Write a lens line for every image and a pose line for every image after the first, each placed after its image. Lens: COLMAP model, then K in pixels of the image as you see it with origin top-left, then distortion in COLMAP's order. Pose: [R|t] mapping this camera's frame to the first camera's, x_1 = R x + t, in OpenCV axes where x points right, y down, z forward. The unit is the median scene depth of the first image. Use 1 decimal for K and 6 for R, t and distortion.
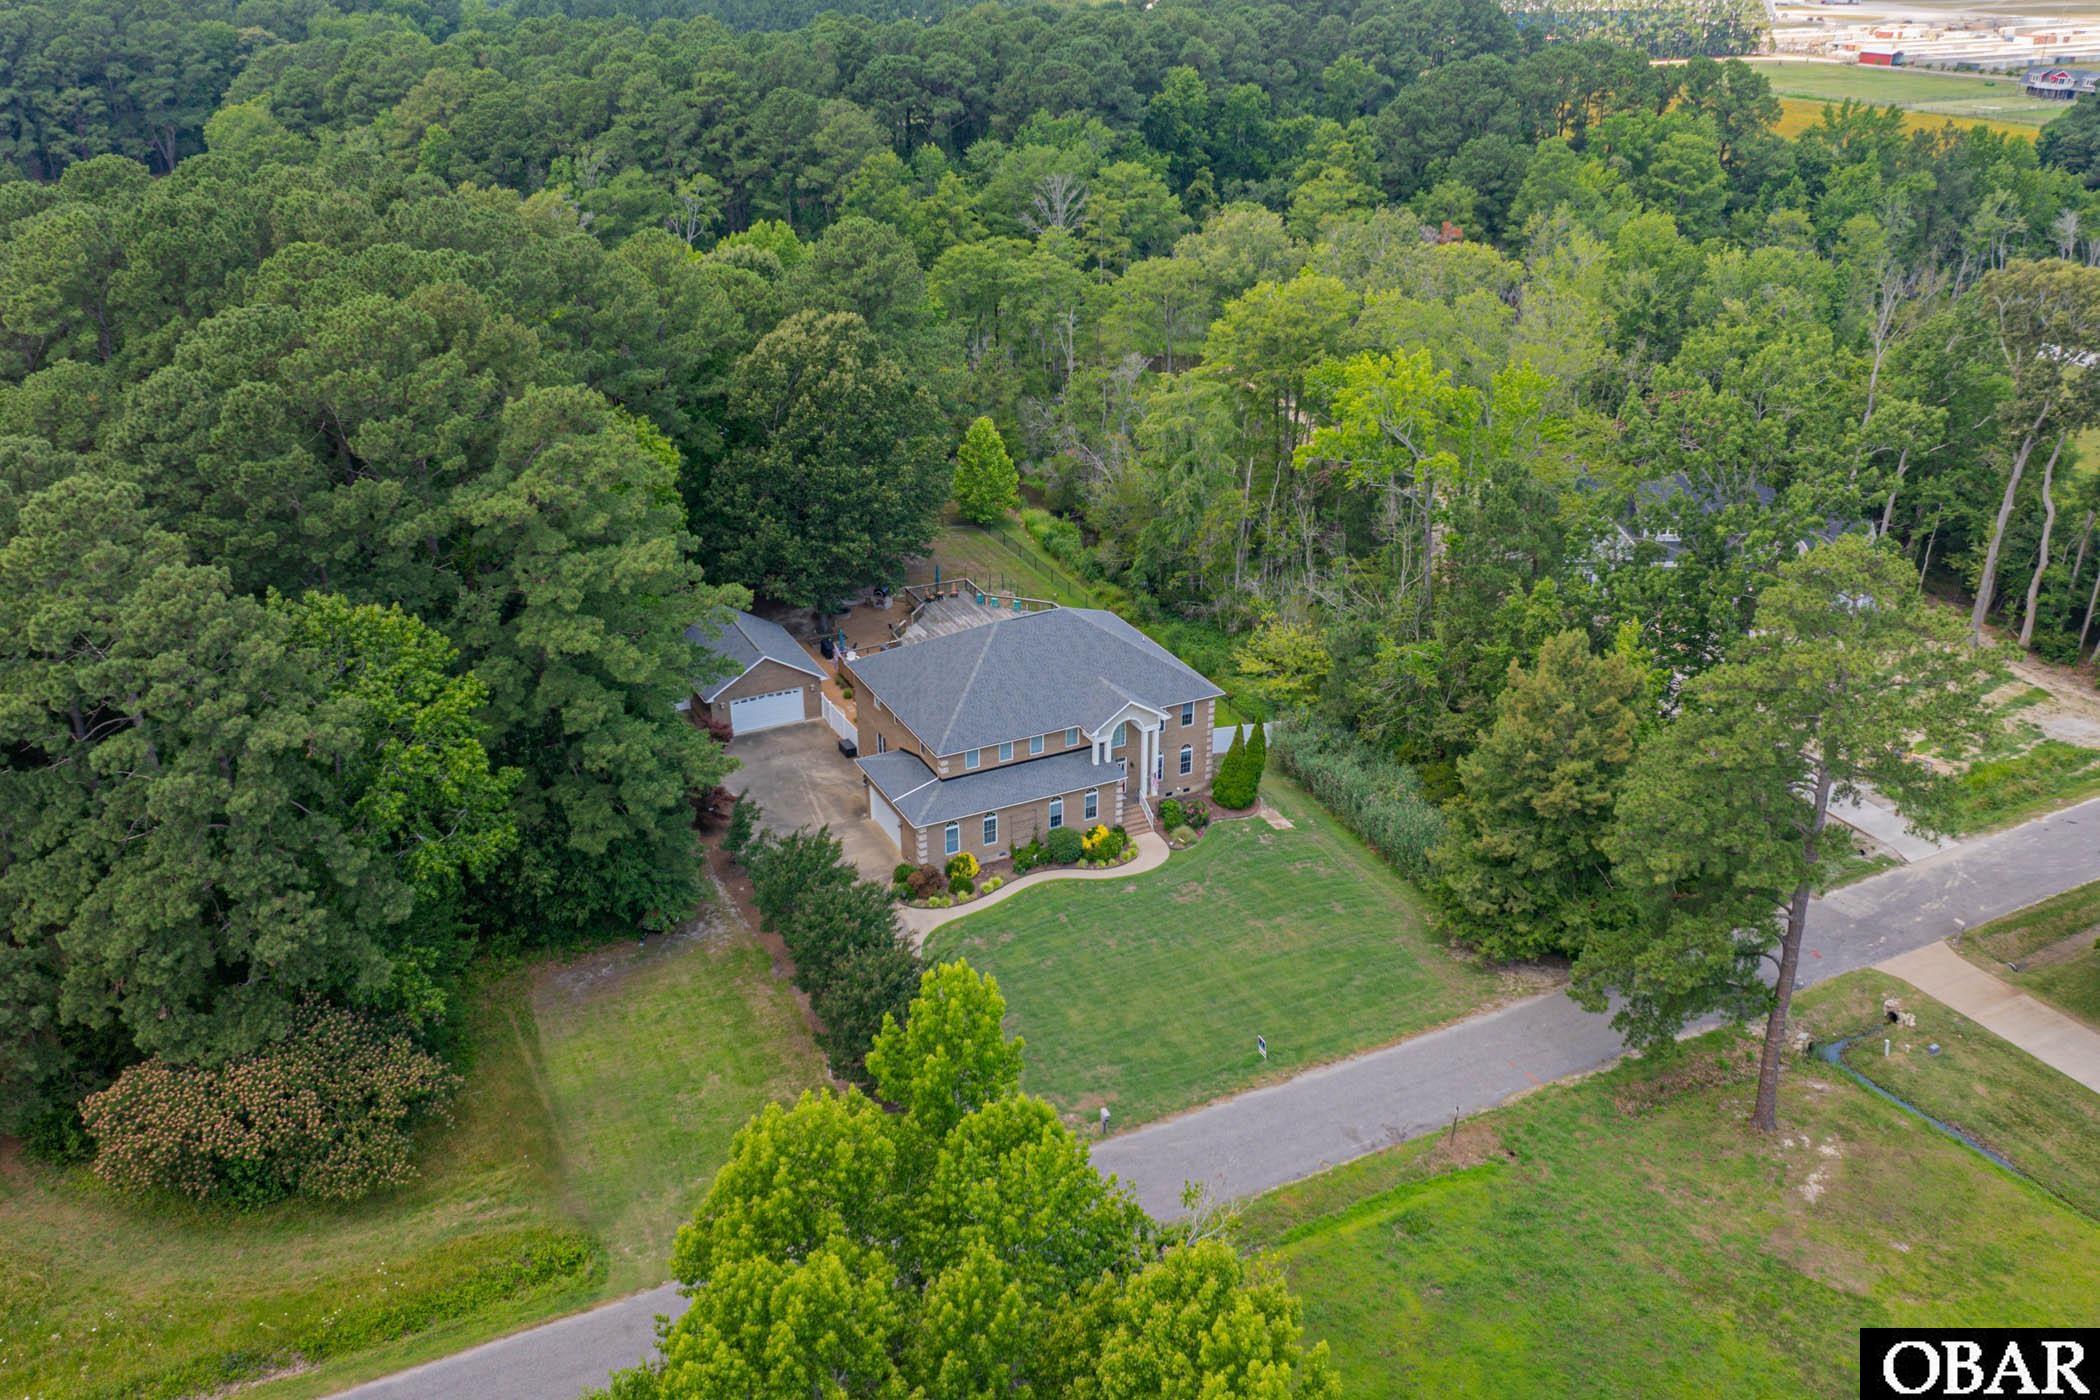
lens RADIAL K [[1758.1, 0, 1060.2], [0, 1758.1, 700.7], [0, 0, 1]] dist [-0.027082, -0.001874]
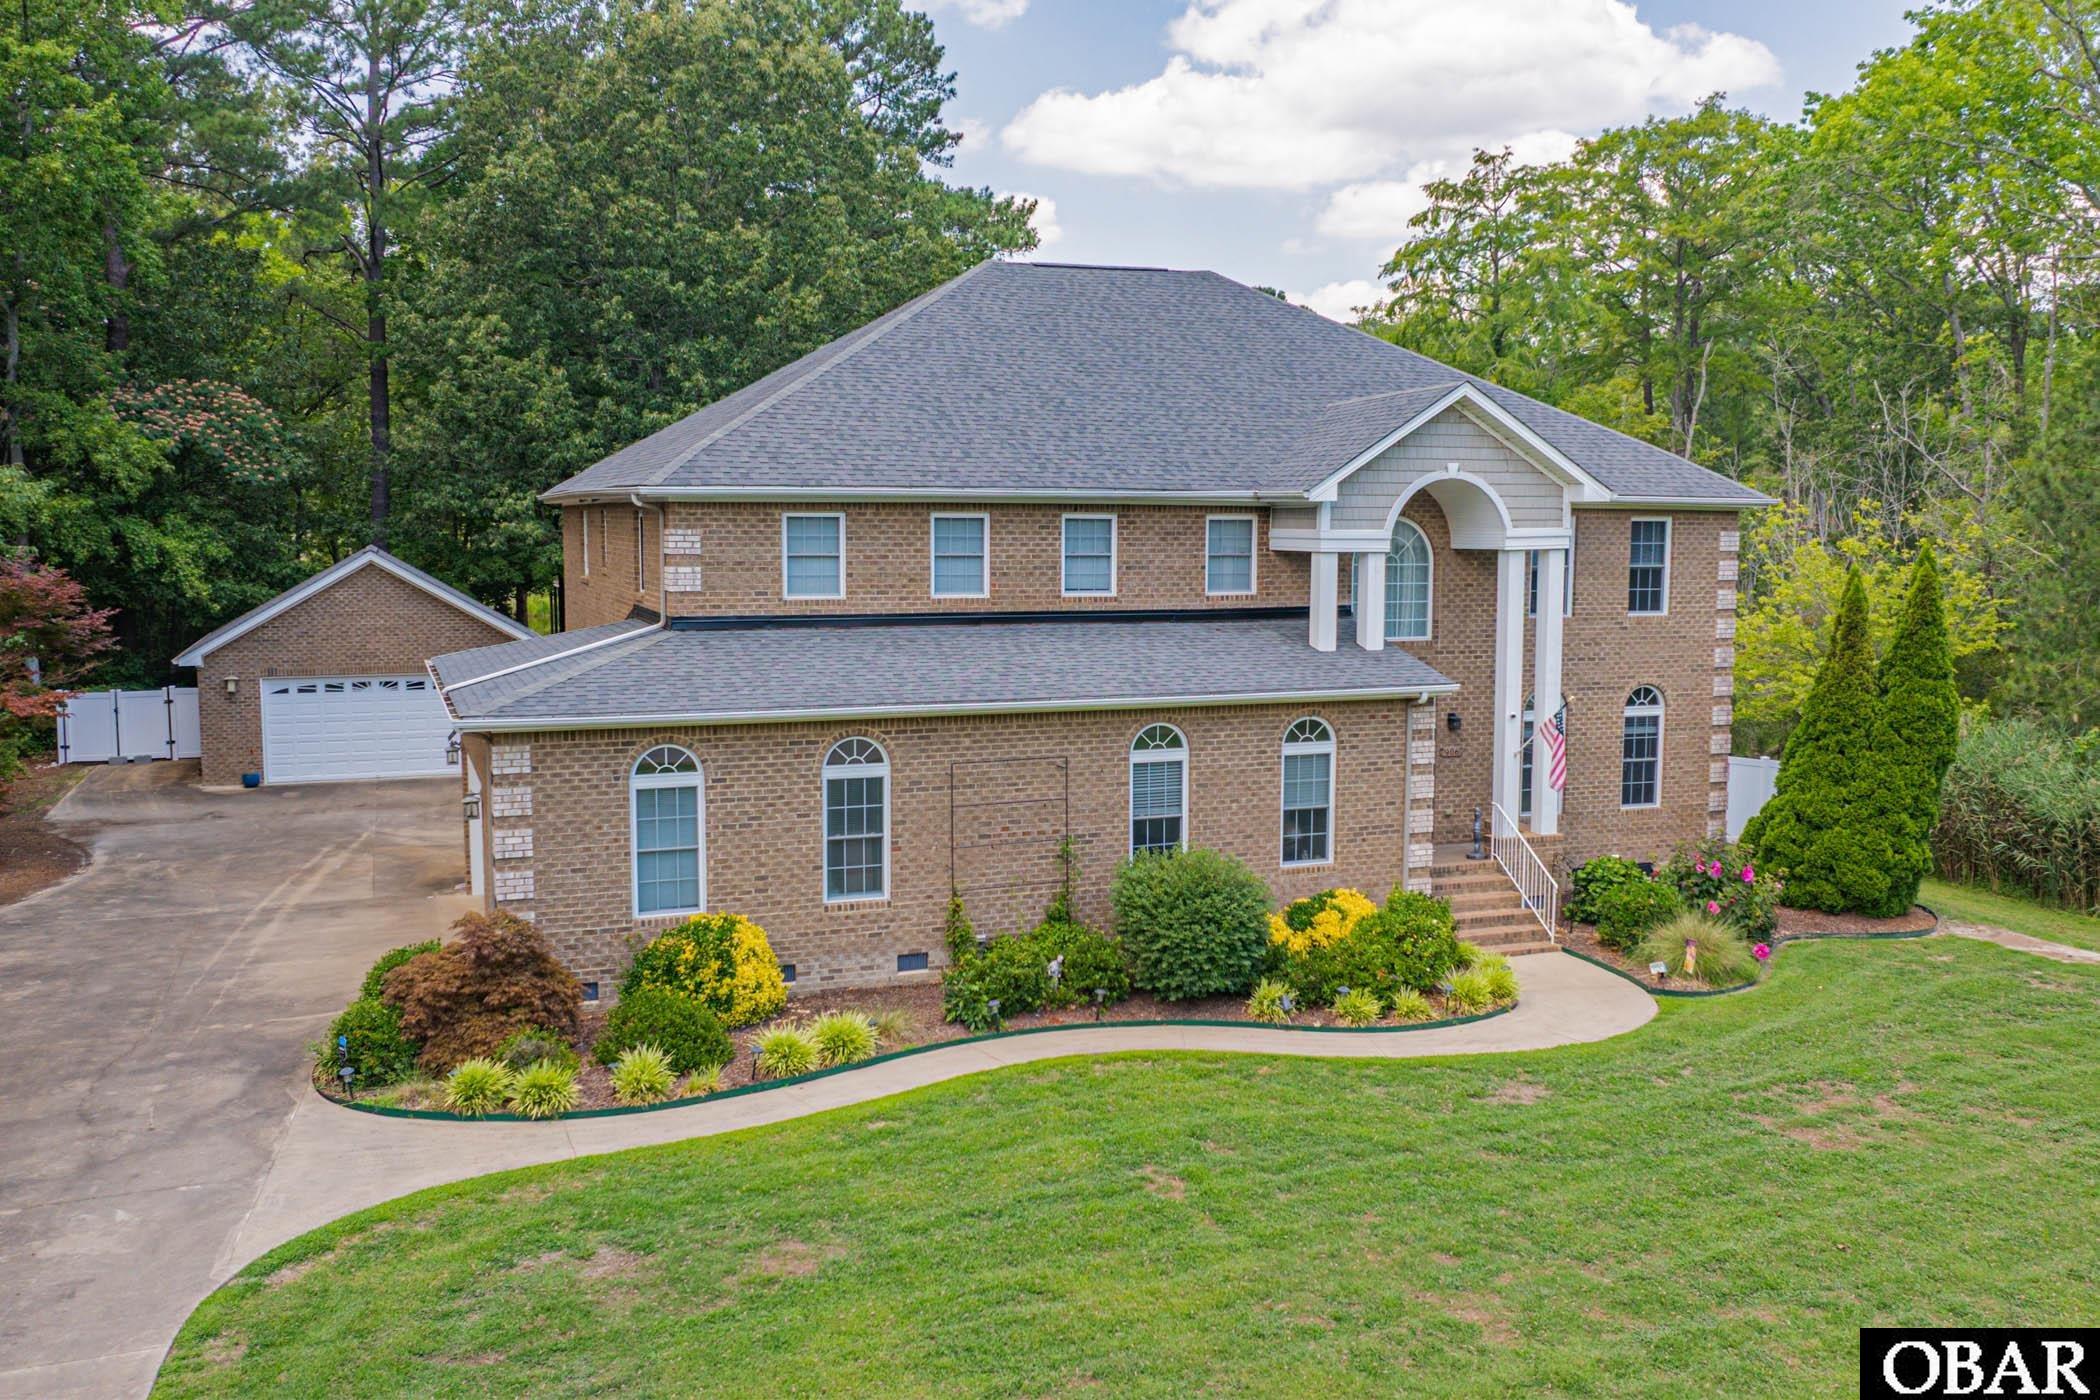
lens RADIAL K [[1758.1, 0, 1072.8], [0, 1758.1, 690.0], [0, 0, 1]] dist [-0.027082, -0.001874]
pose [[0.996044, 0.010709, -0.088216, 0.006827], [-0.039539, 0.942440, -0.332030, 0.126728], [0.079582, 0.334204, 0.939135, 0.770045]]
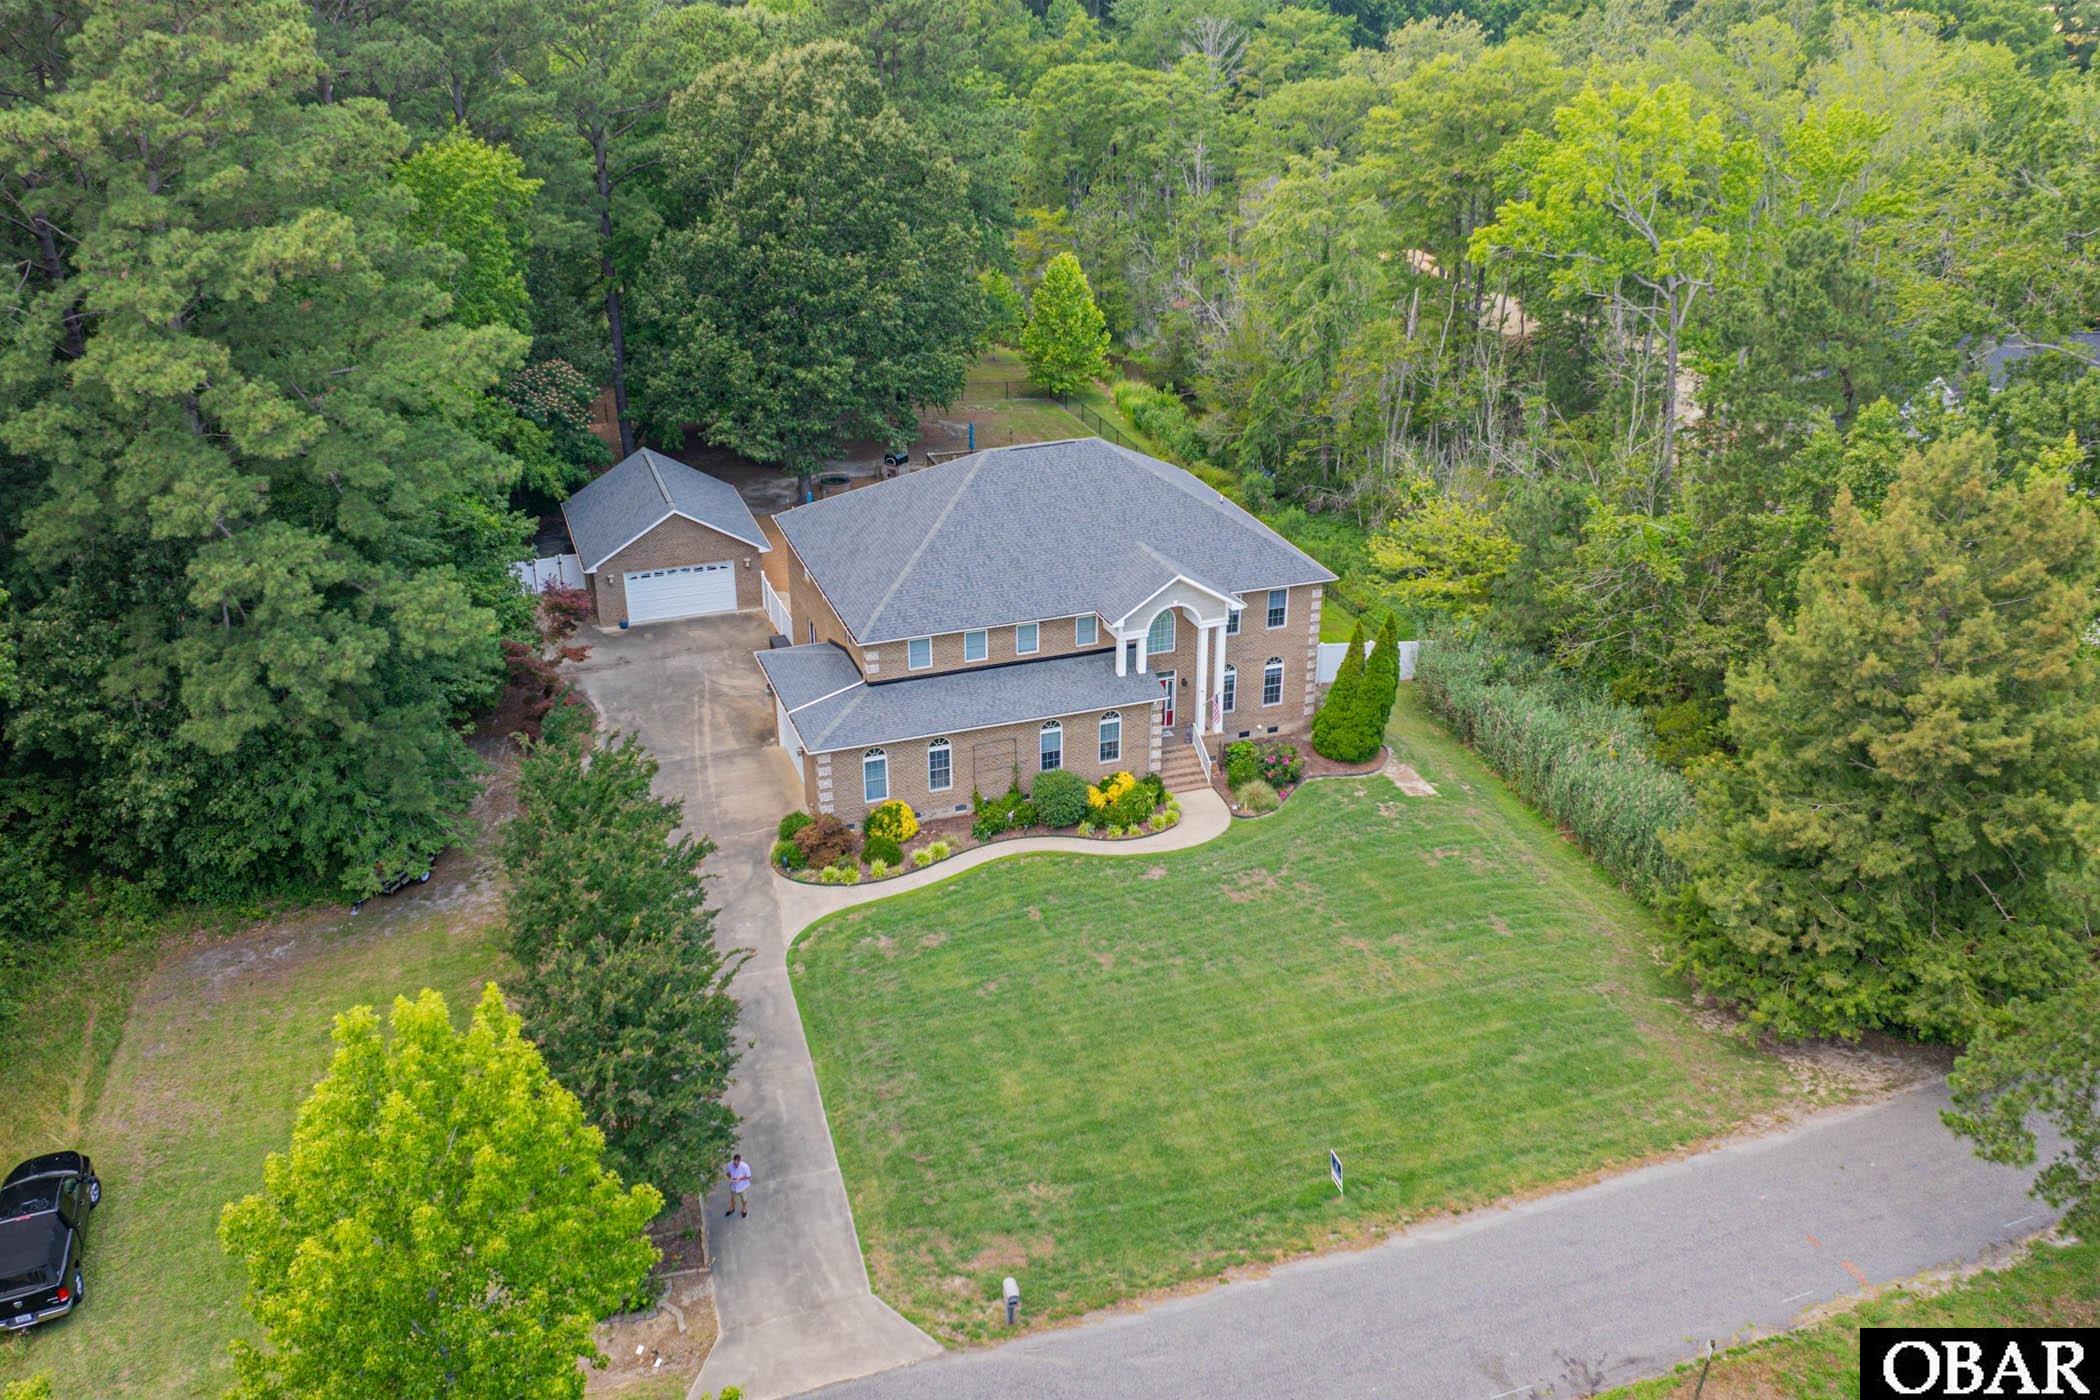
lens RADIAL K [[1758.1, 0, 1058.5], [0, 1758.1, 698.9], [0, 0, 1]] dist [-0.027082, -0.001874]
pose [[0.992745, 0.048956, -0.109817, 0.068009], [-0.049434, 0.998776, -0.001630, 0.047197], [0.109603, 0.007046, 0.993950, 0.374598]]
